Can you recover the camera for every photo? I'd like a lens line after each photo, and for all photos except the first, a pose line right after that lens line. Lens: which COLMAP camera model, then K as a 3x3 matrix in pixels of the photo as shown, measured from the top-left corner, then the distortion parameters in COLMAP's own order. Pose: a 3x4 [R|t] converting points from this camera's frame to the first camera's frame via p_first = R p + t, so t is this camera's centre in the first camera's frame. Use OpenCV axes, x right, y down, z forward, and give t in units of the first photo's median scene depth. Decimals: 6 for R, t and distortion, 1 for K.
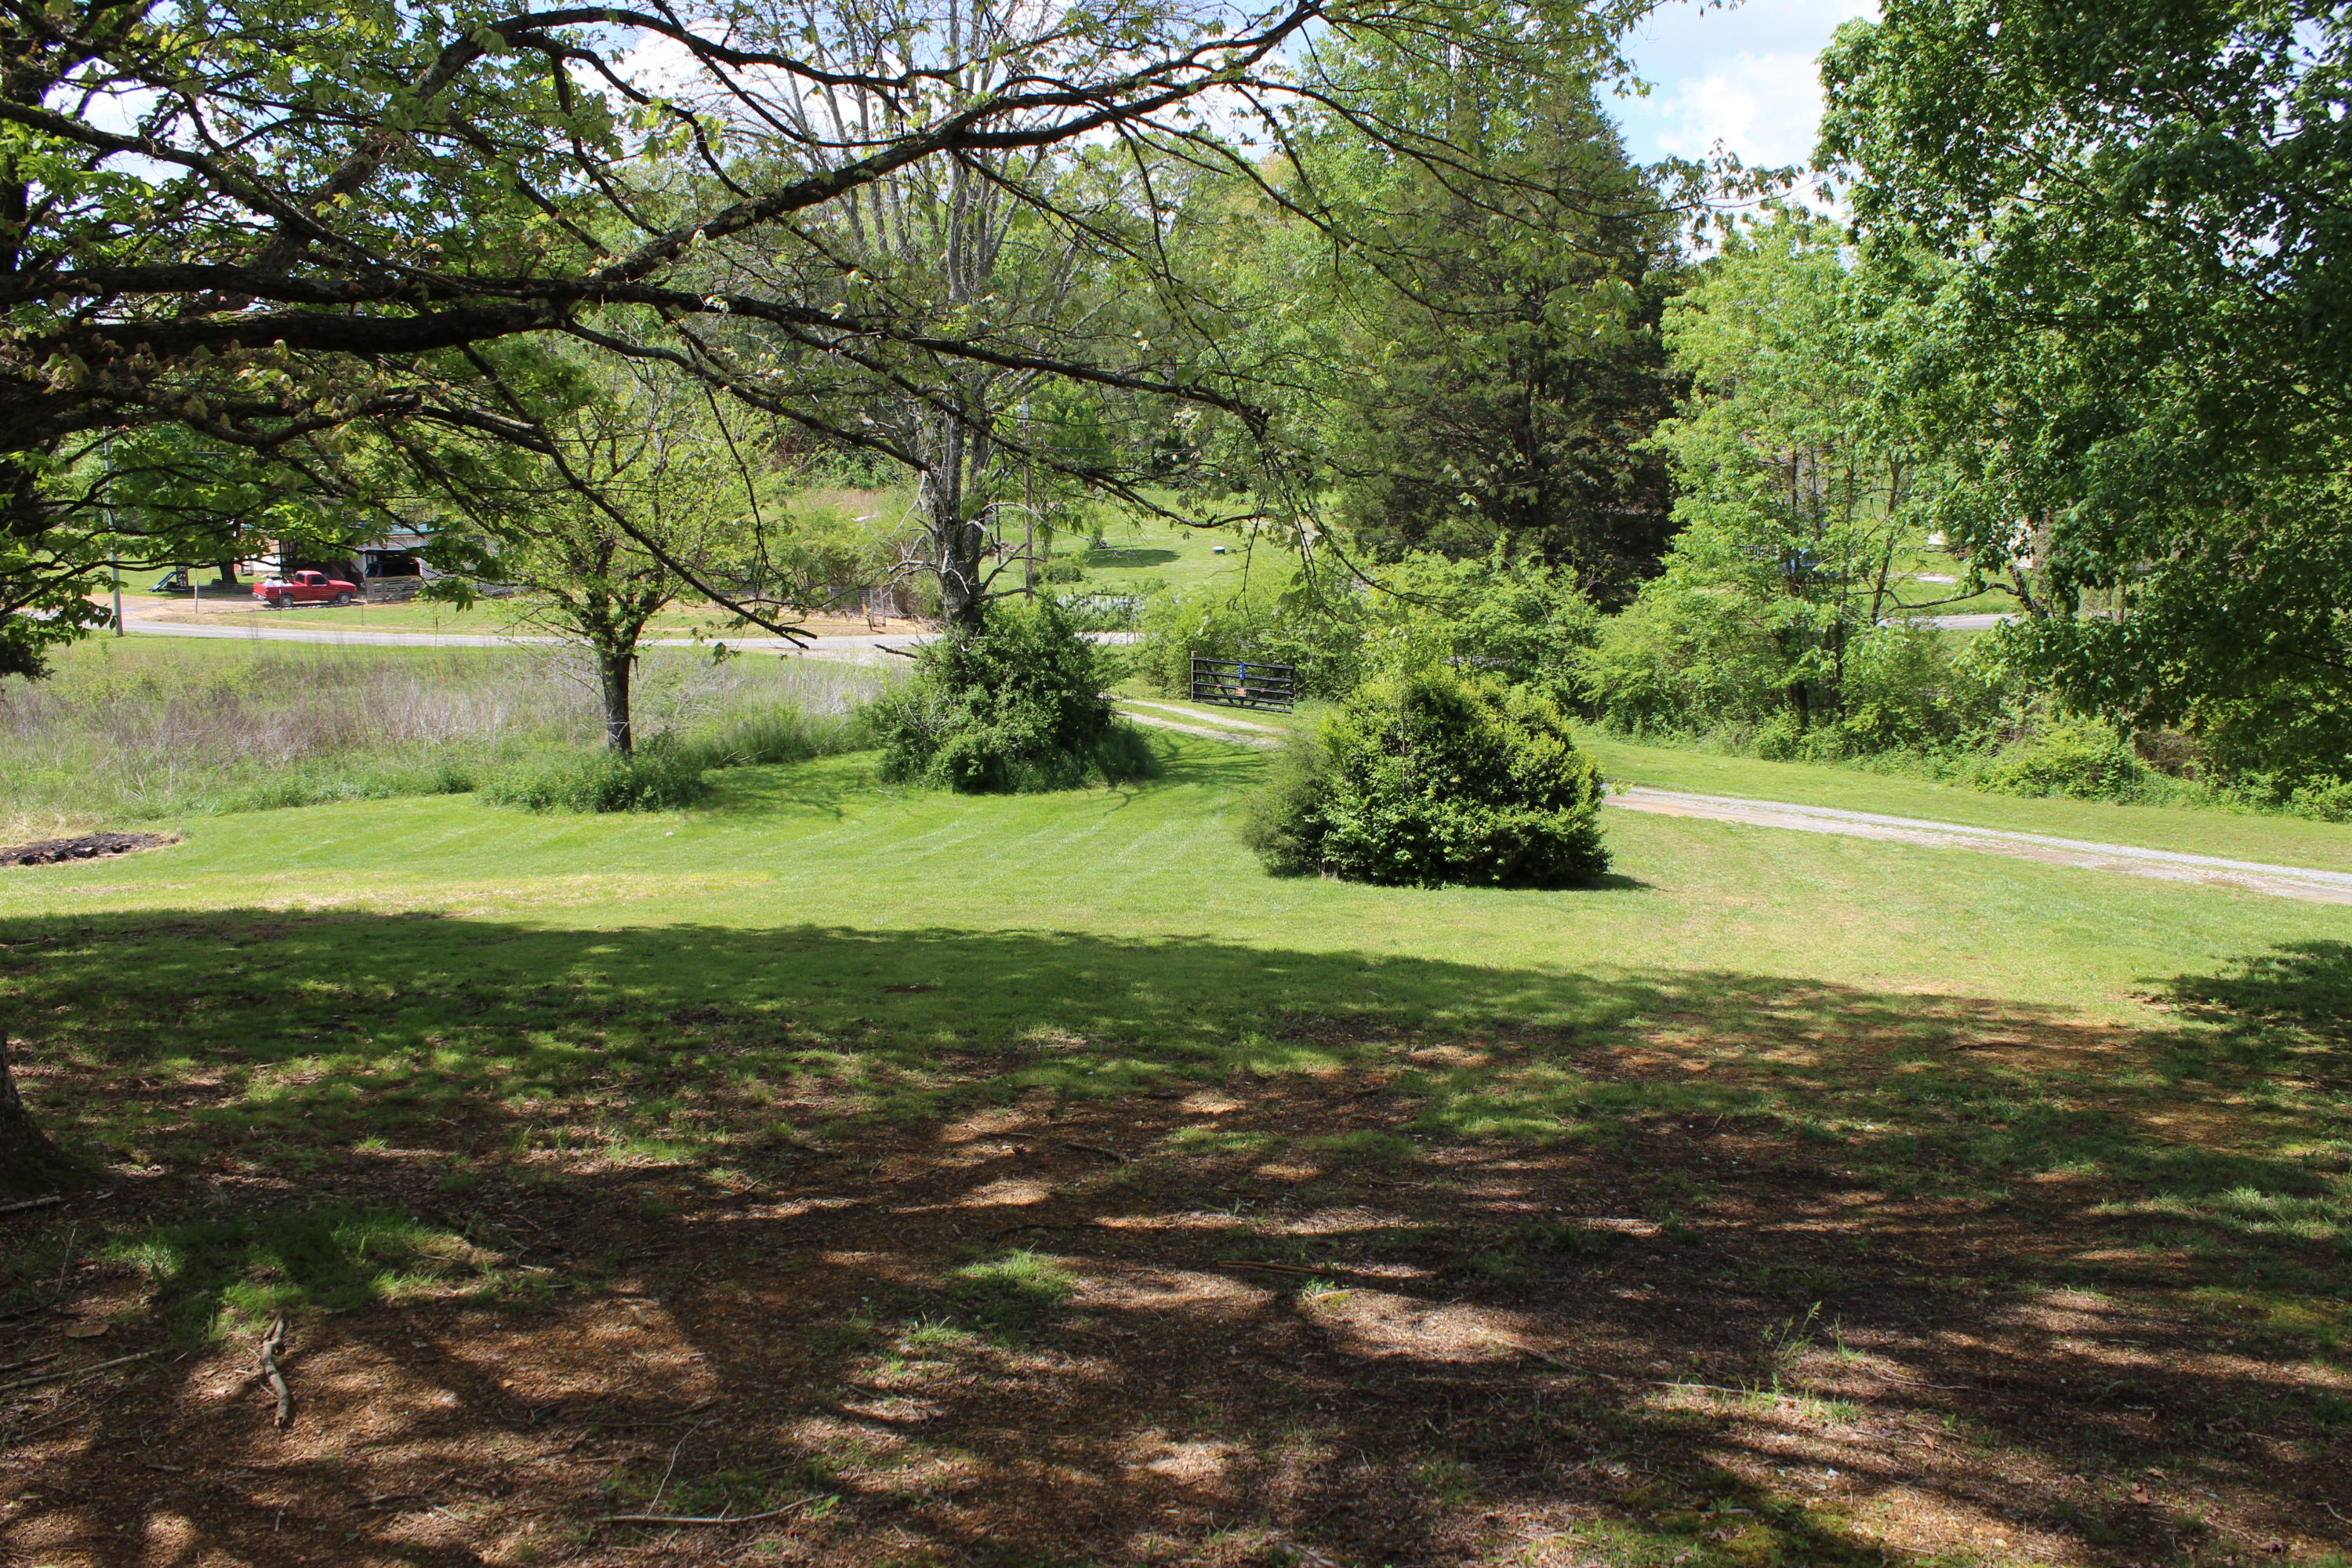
lens RADIAL K [[1979.2, 0, 1165.3], [0, 1979.2, 784.9], [0, 0, 1]] dist [-0.164437, 0.150298]
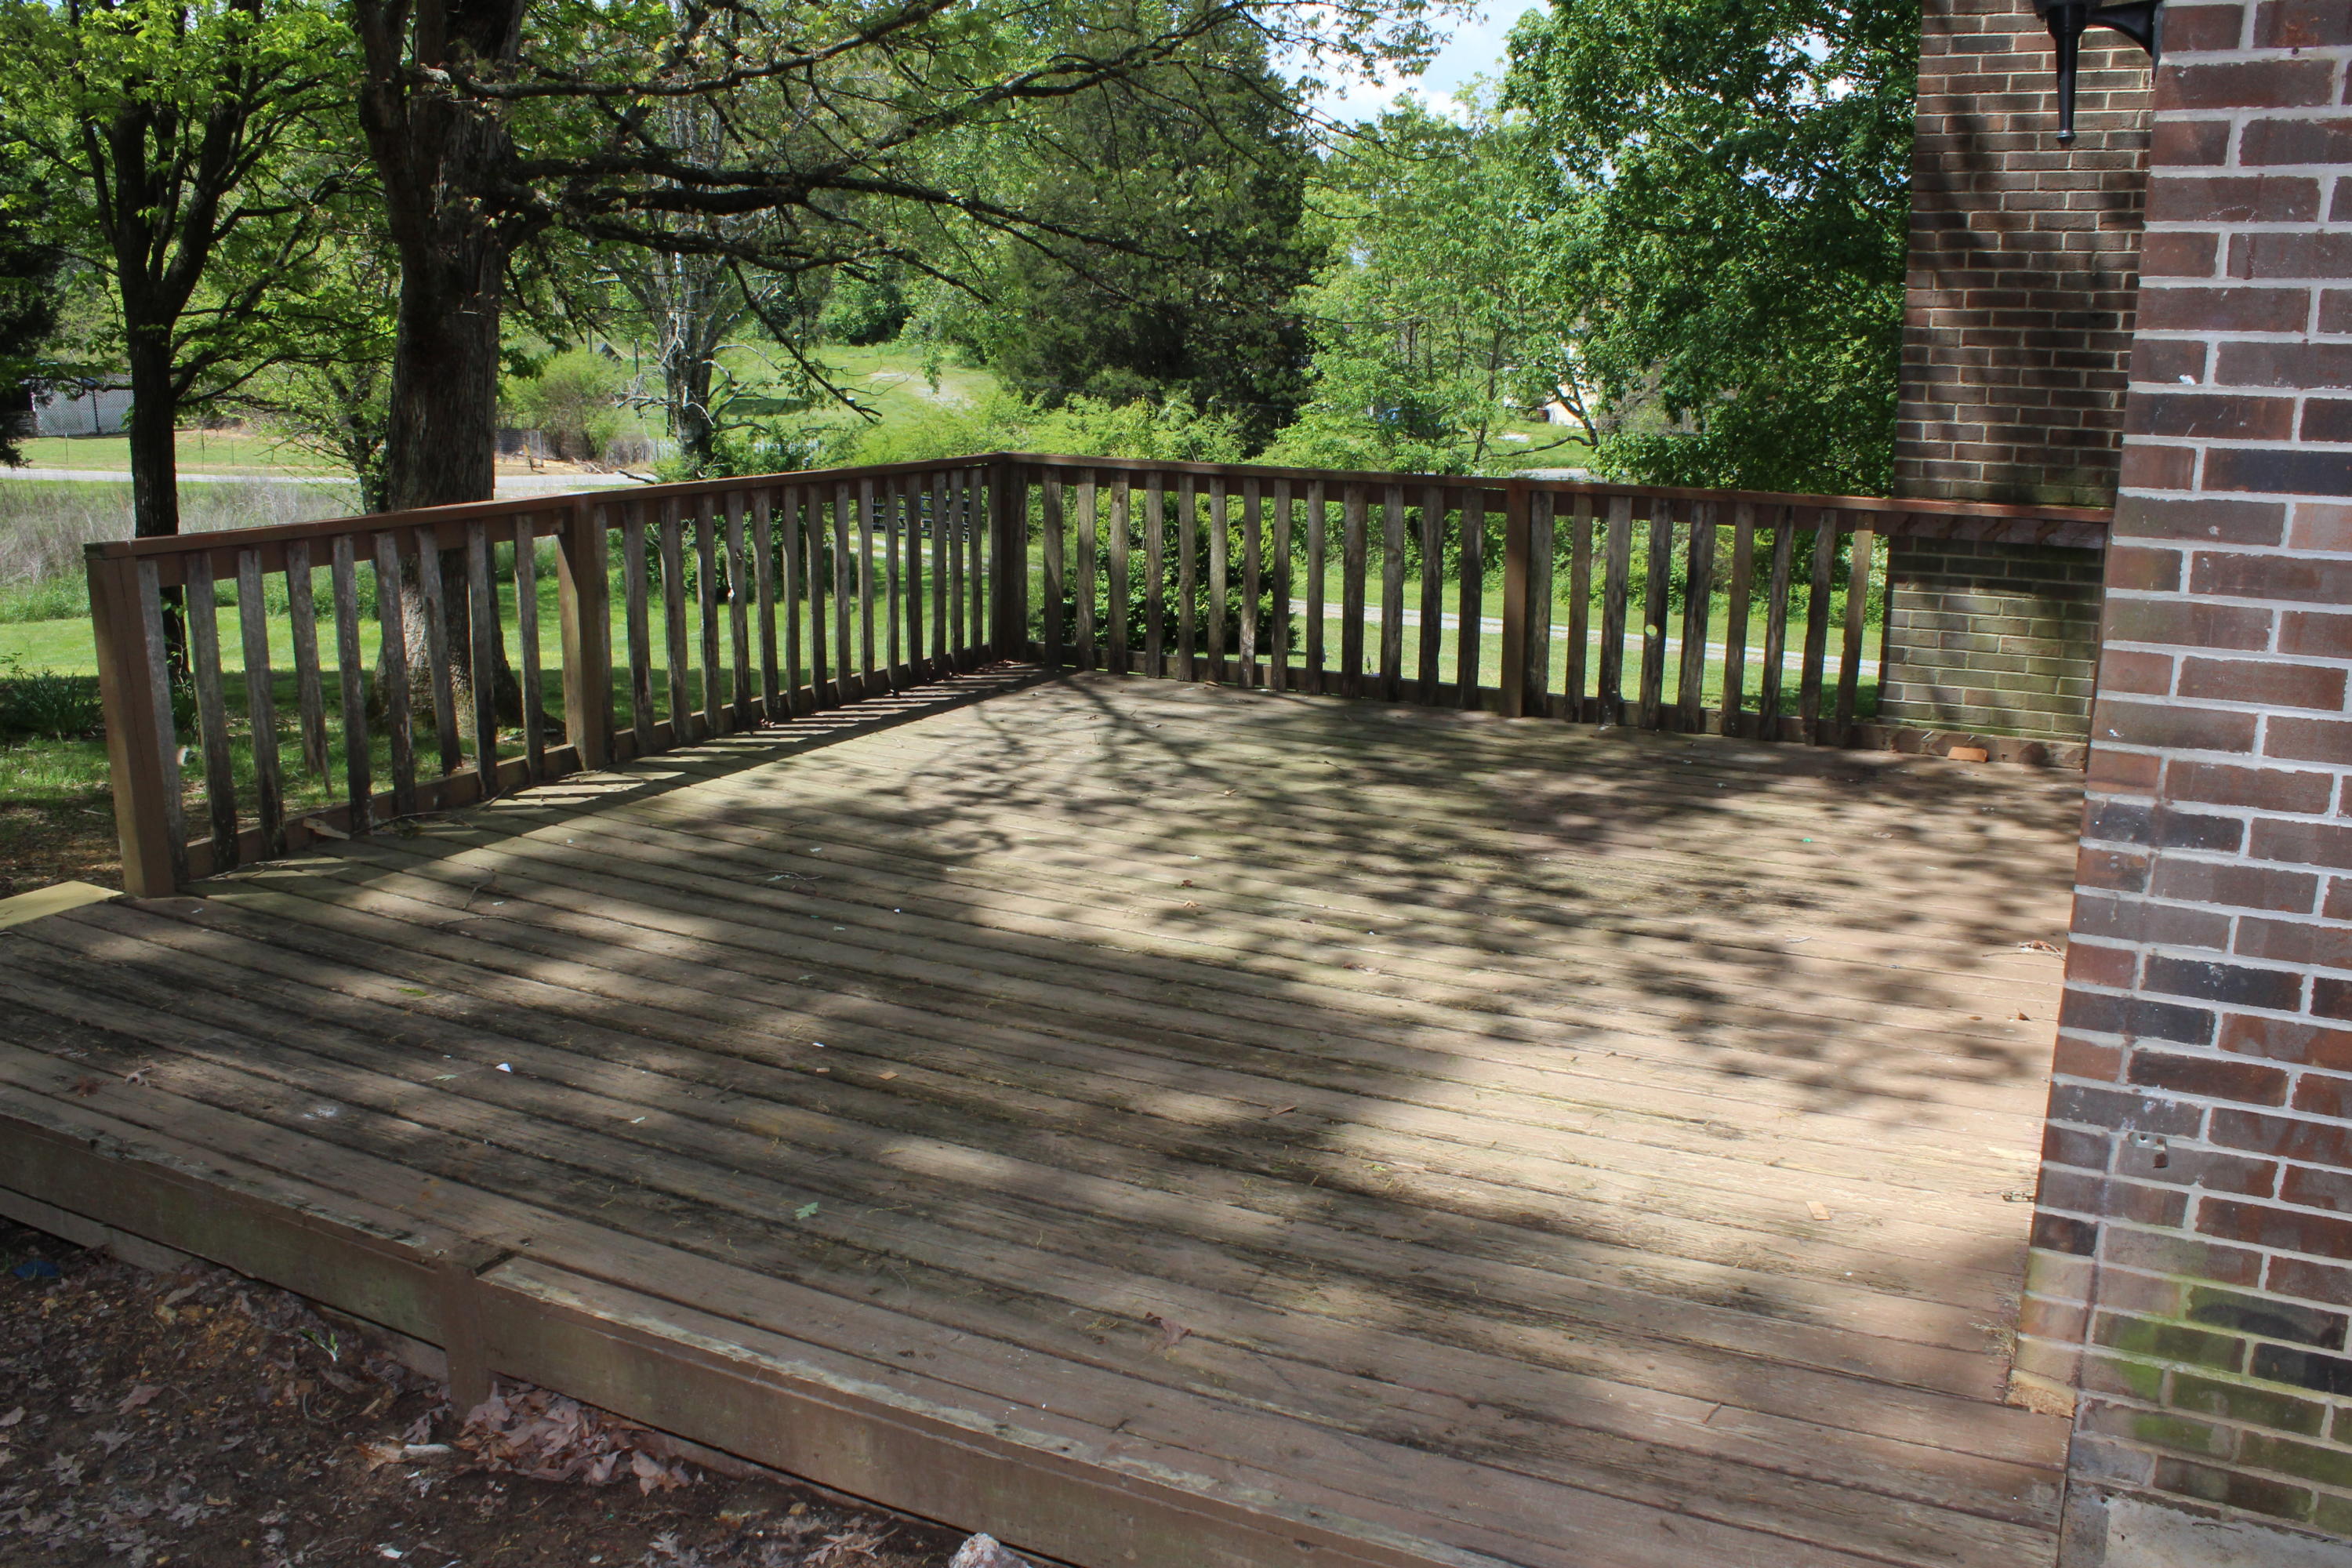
lens RADIAL K [[1979.2, 0, 1184.2], [0, 1979.2, 794.3], [0, 0, 1]] dist [-0.164437, 0.150298]
pose [[0.974939, -0.017857, 0.221754, -0.211954], [0.001304, 0.997215, 0.074570, 0.073616], [-0.222468, -0.072412, 0.972247, -0.369646]]
